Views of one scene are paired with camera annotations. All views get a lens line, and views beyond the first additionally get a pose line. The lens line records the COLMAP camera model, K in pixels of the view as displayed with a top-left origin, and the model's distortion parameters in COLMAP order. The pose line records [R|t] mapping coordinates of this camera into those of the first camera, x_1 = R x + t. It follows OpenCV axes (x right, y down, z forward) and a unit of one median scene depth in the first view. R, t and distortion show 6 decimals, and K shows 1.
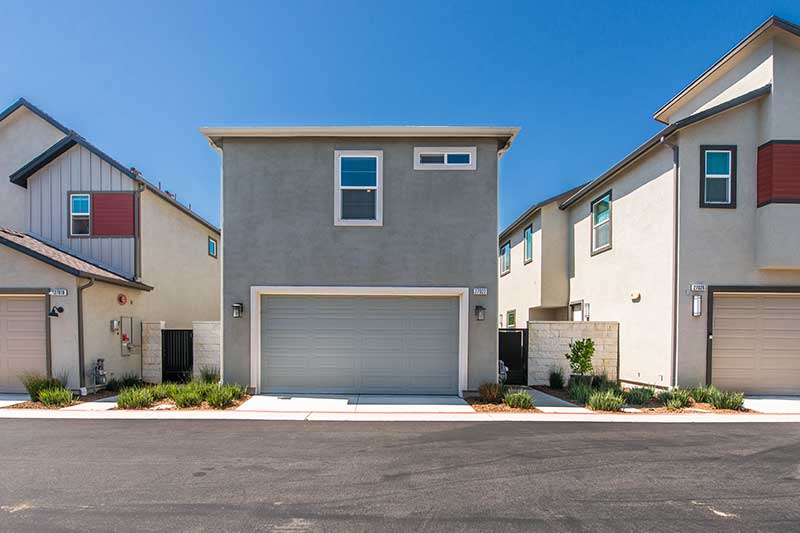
lens RADIAL K [[349.2, 0, 399.7], [0, 349.2, 343.8], [0, 0, 1]] dist [-0.001893, -0.000626]
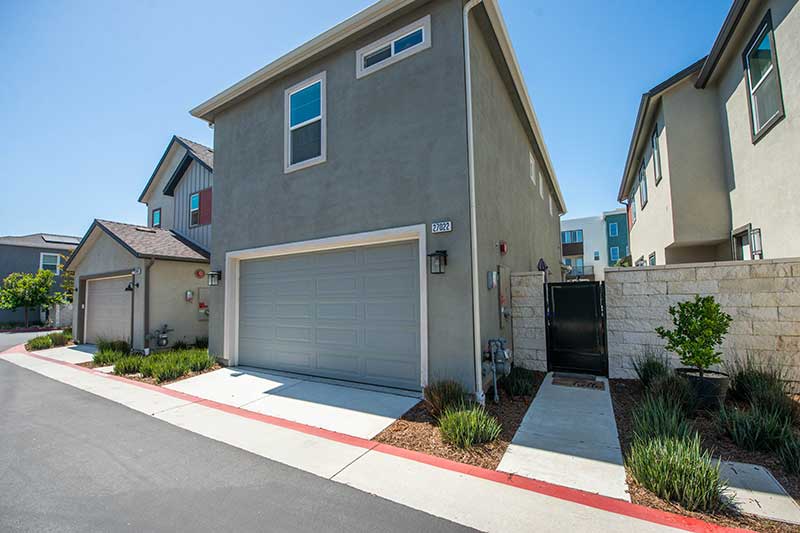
lens RADIAL K [[322.5, 0, 405.0], [0, 322.5, 278.0], [0, 0, 1]] dist [-0.020895, -0.000301]
pose [[0.877196, -0.053217, -0.477174, 0.432149], [0.019495, 0.996967, -0.075349, -0.018425], [0.479737, 0.056793, 0.875573, 0.466724]]
